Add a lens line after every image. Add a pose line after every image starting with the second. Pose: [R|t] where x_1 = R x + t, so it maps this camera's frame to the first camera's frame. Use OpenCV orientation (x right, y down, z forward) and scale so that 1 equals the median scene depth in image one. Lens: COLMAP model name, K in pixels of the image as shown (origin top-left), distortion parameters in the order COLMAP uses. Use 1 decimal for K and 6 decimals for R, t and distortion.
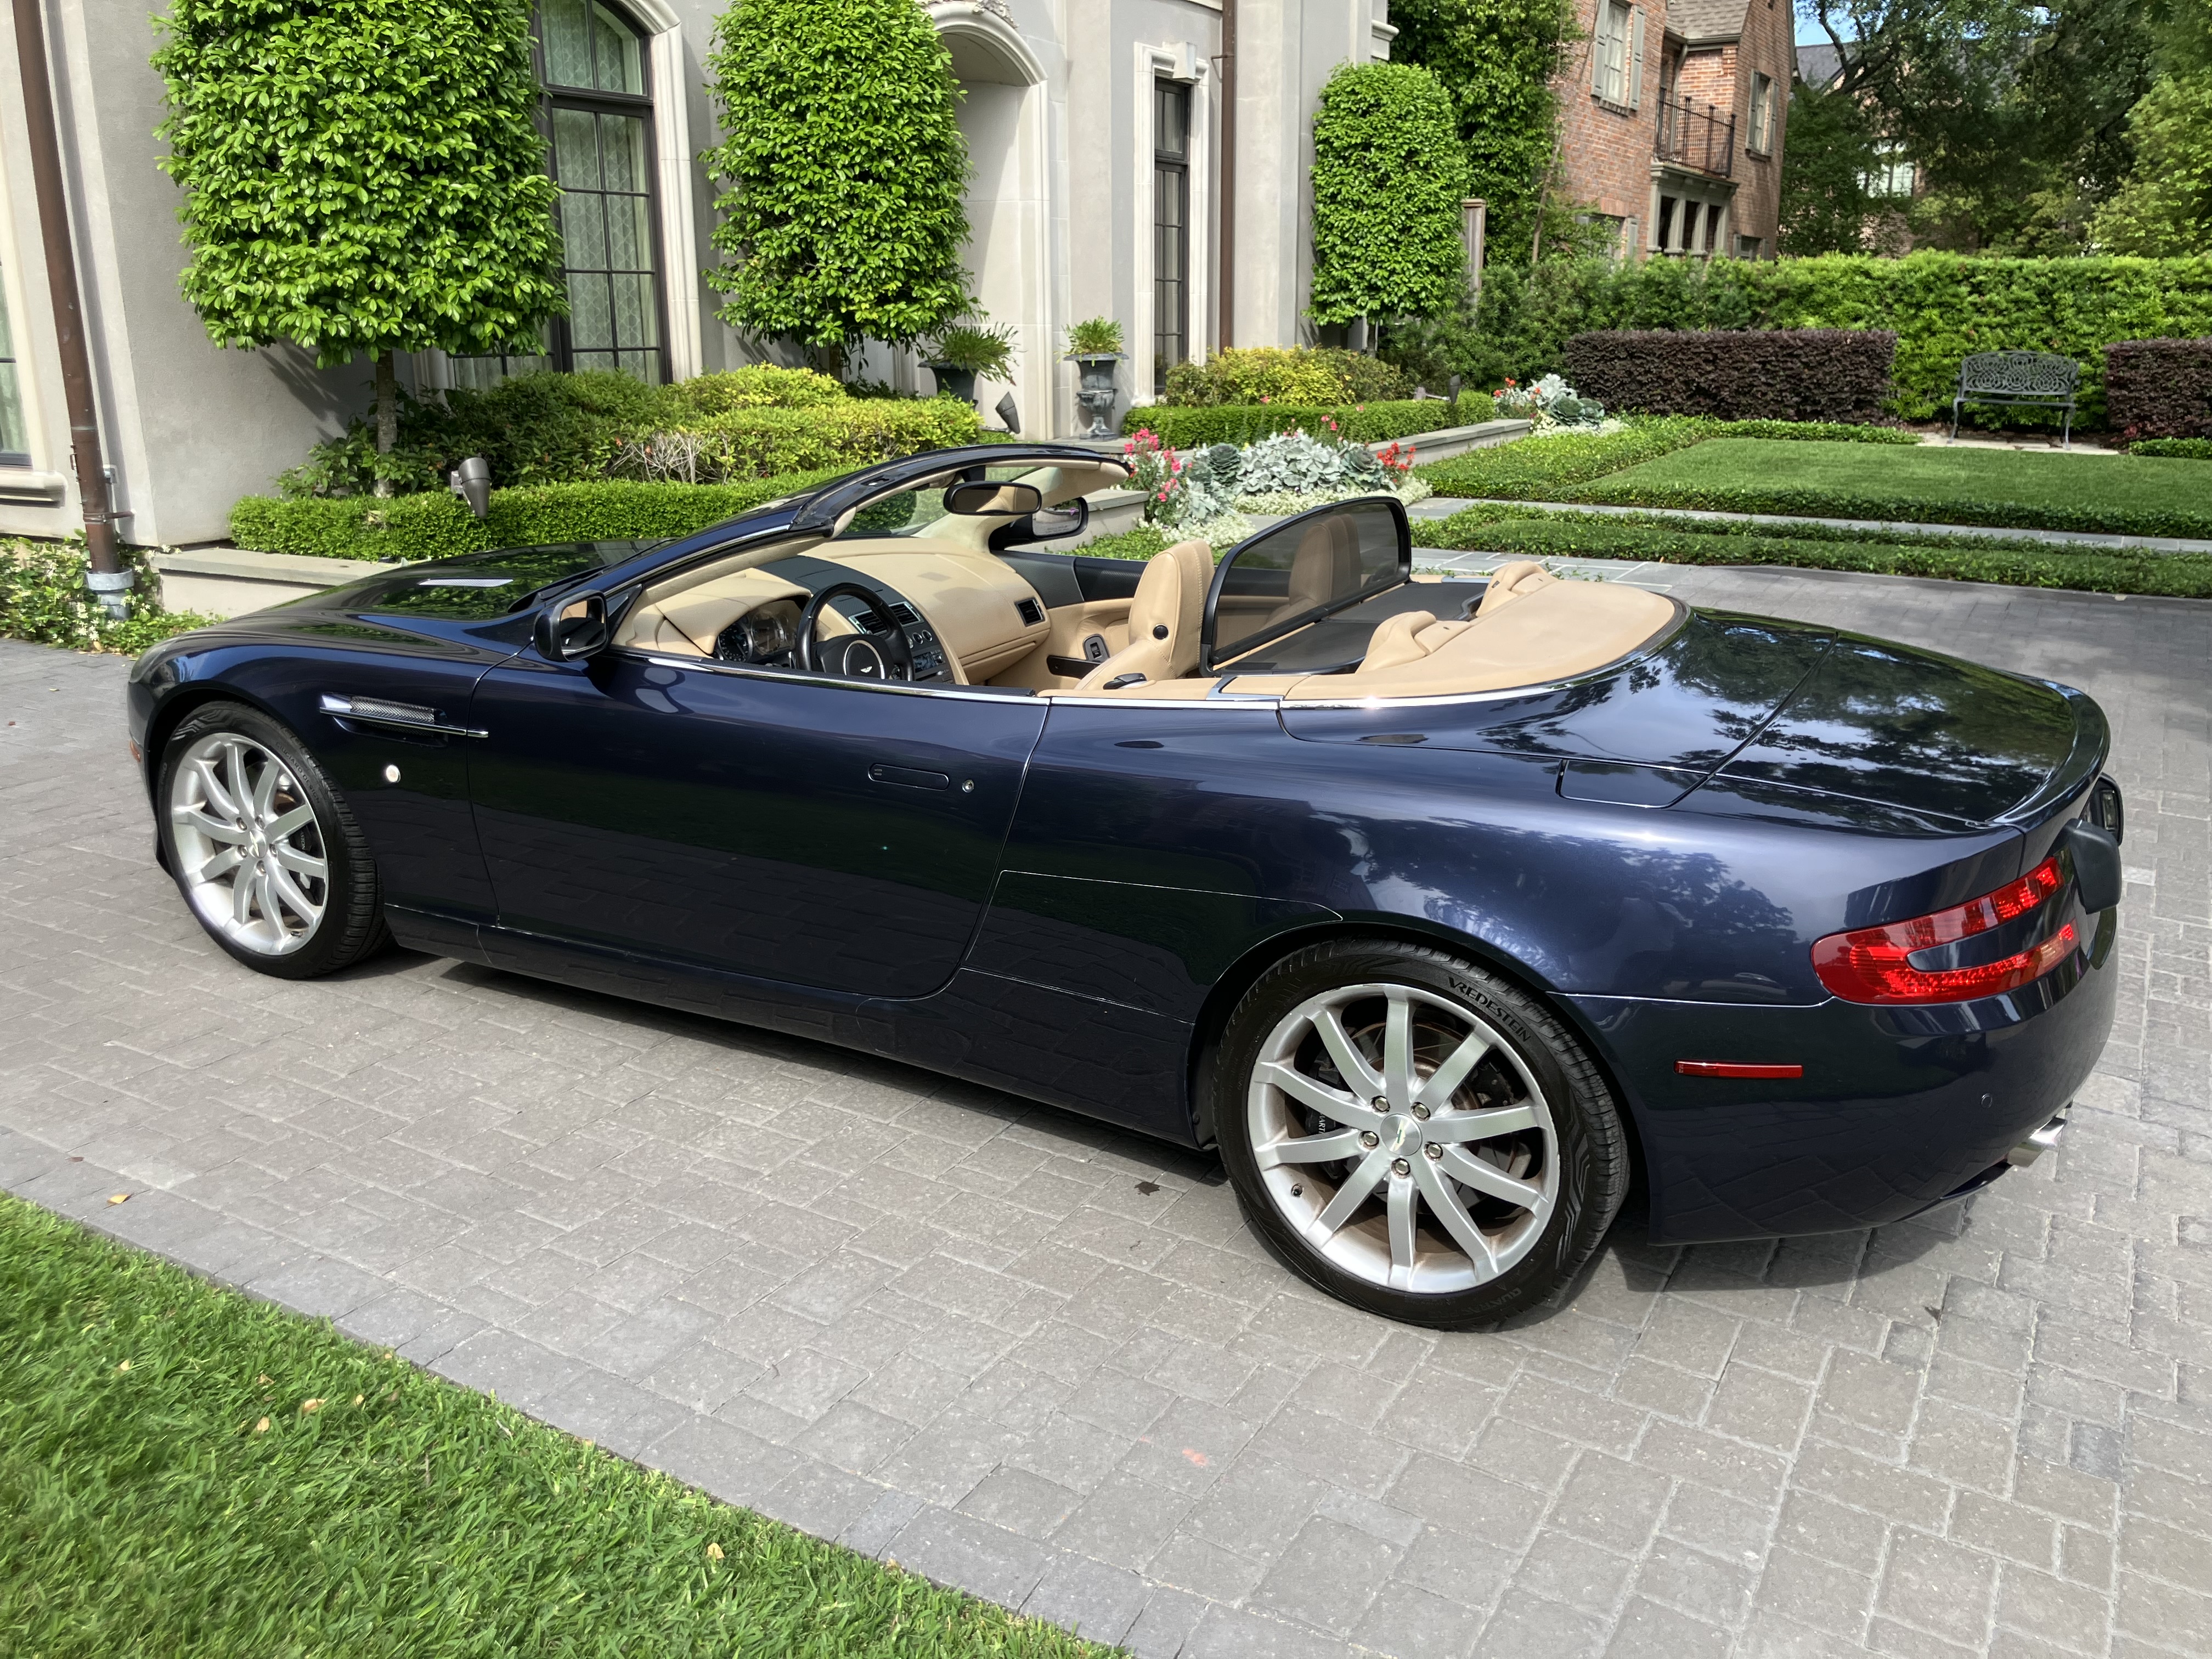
lens RADIAL K [[1819.1, 0, 1113.7], [0, 1819.1, 829.1], [0, 0, 1]] dist [0.005174, -0.008977]
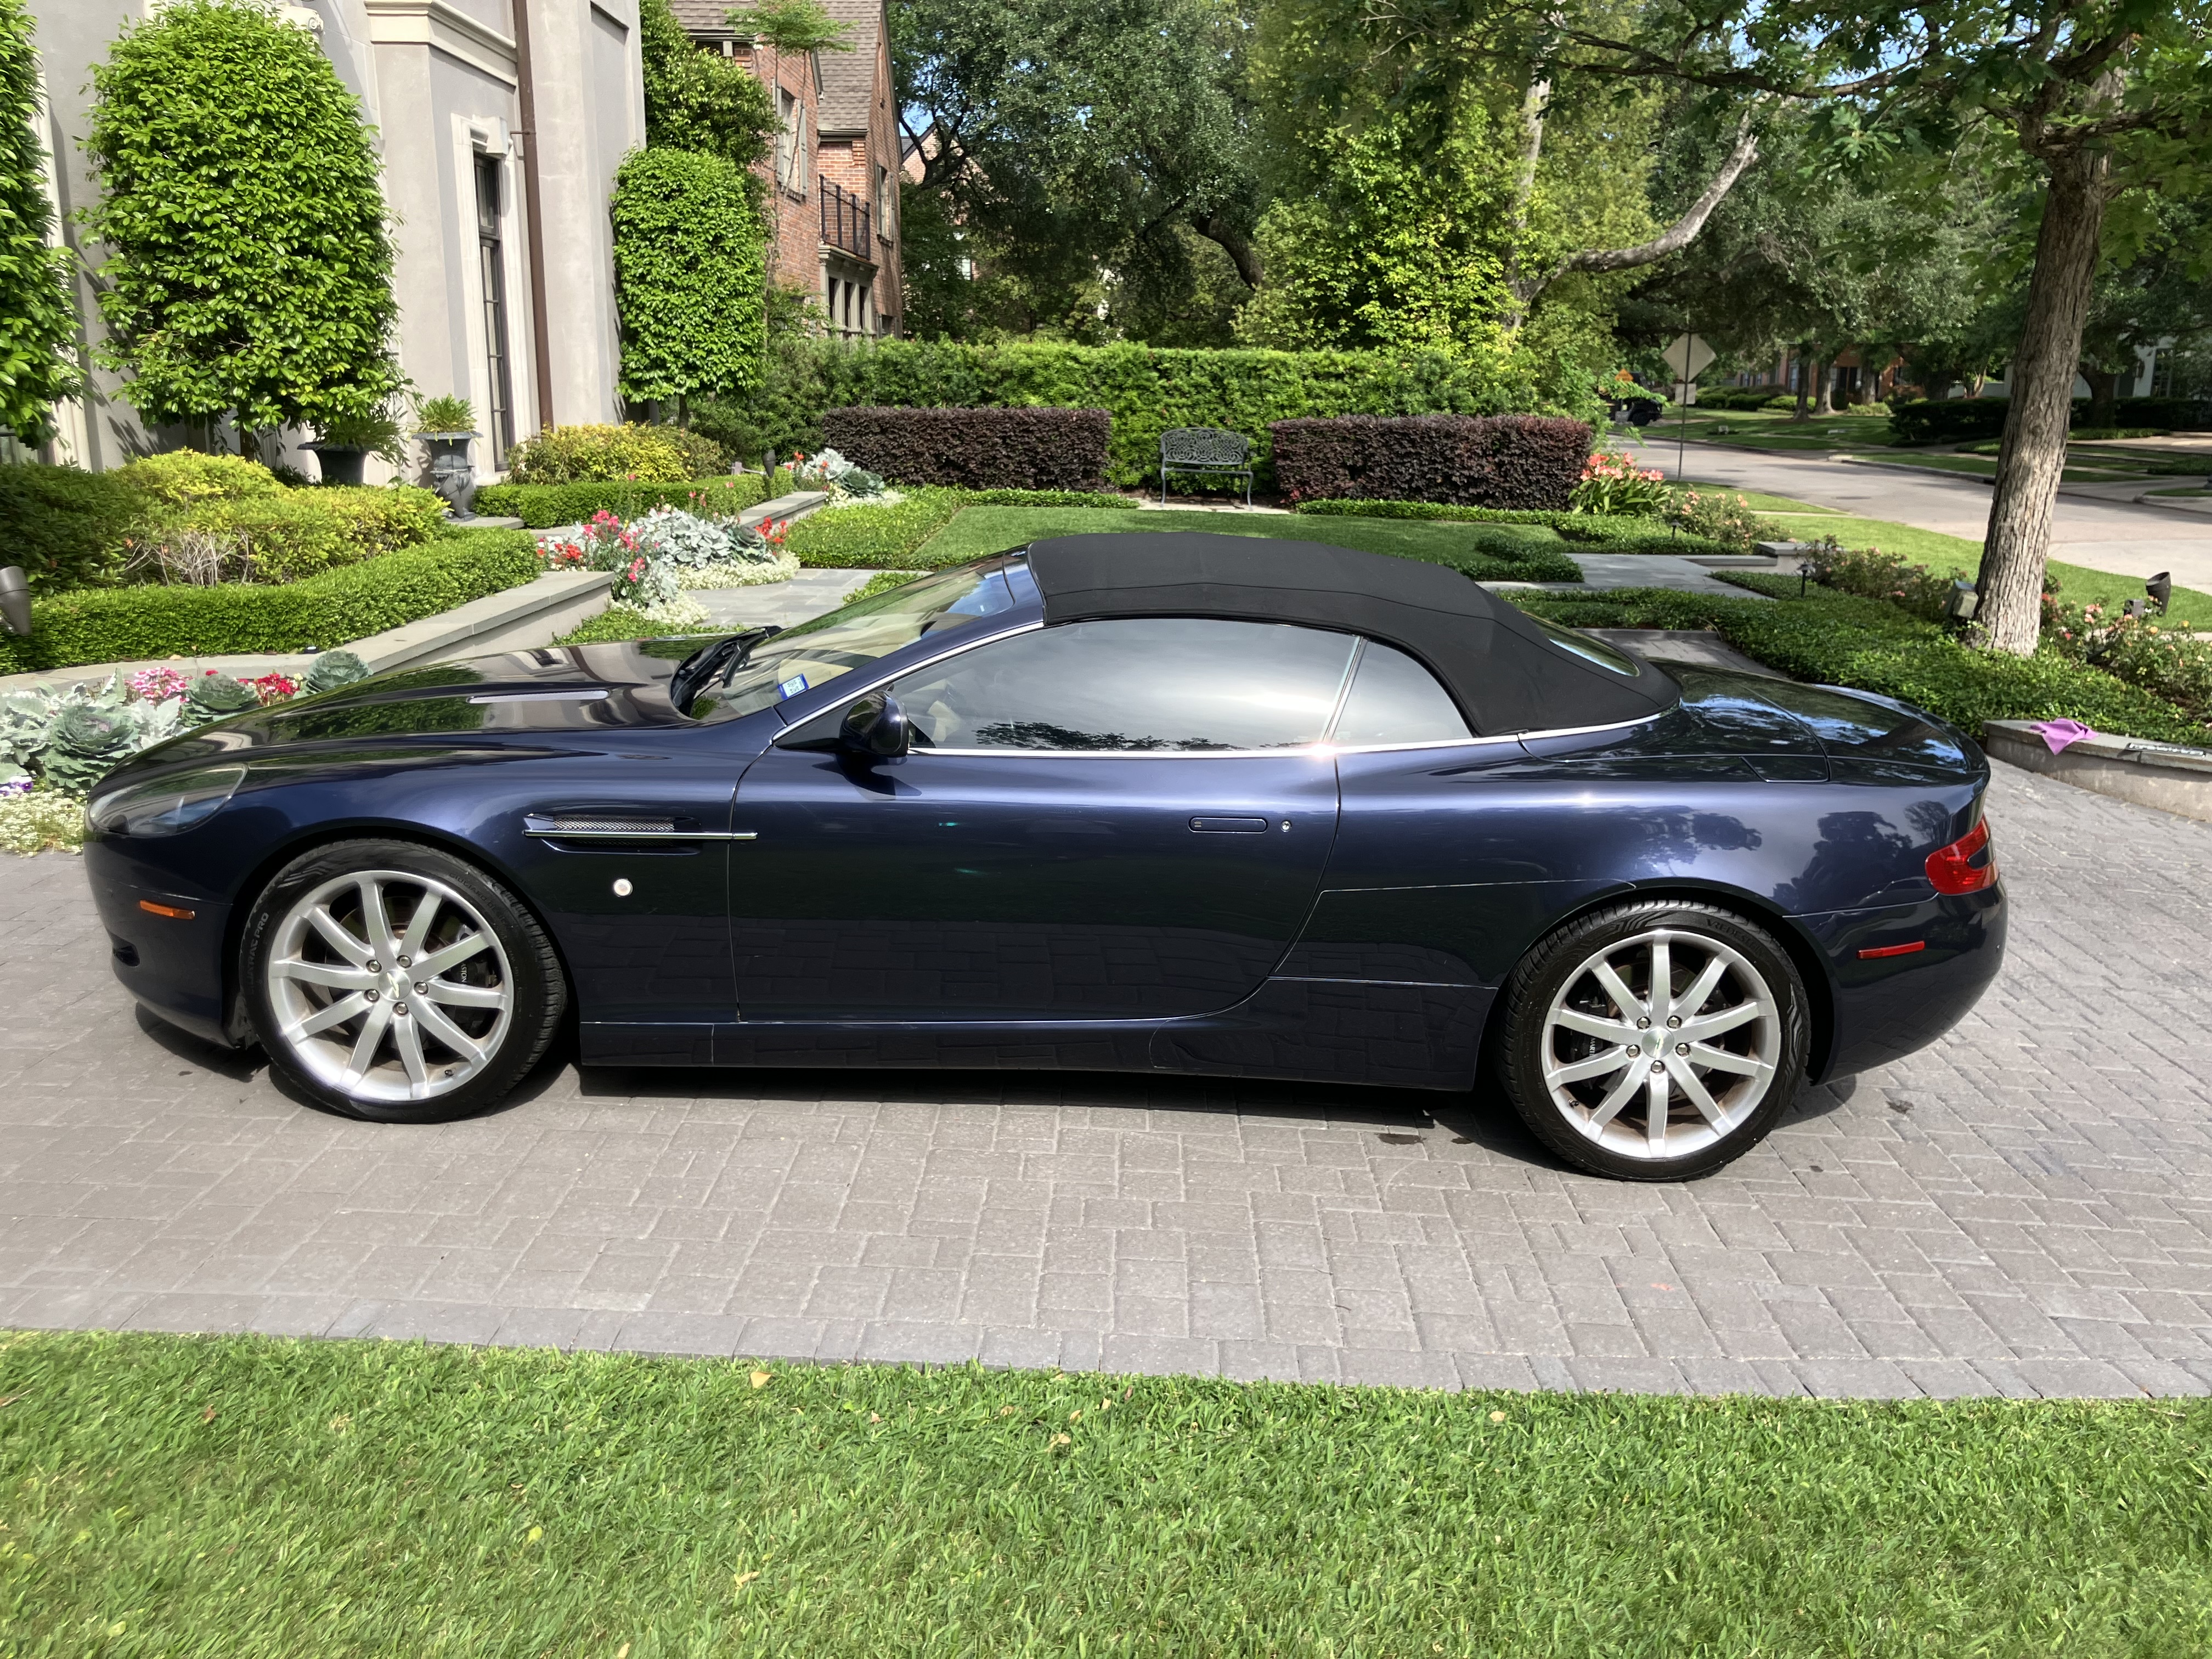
lens RADIAL K [[1843.0, 0, 1144.3], [0, 1843.0, 830.3], [0, 0, 1]] dist [-0.014080, 0.003486]
pose [[0.872022, -0.102057, 0.478709, -0.226991], [0.118570, 0.992936, -0.004302, -0.008414], [-0.474889, 0.060512, 0.877963, -0.011148]]
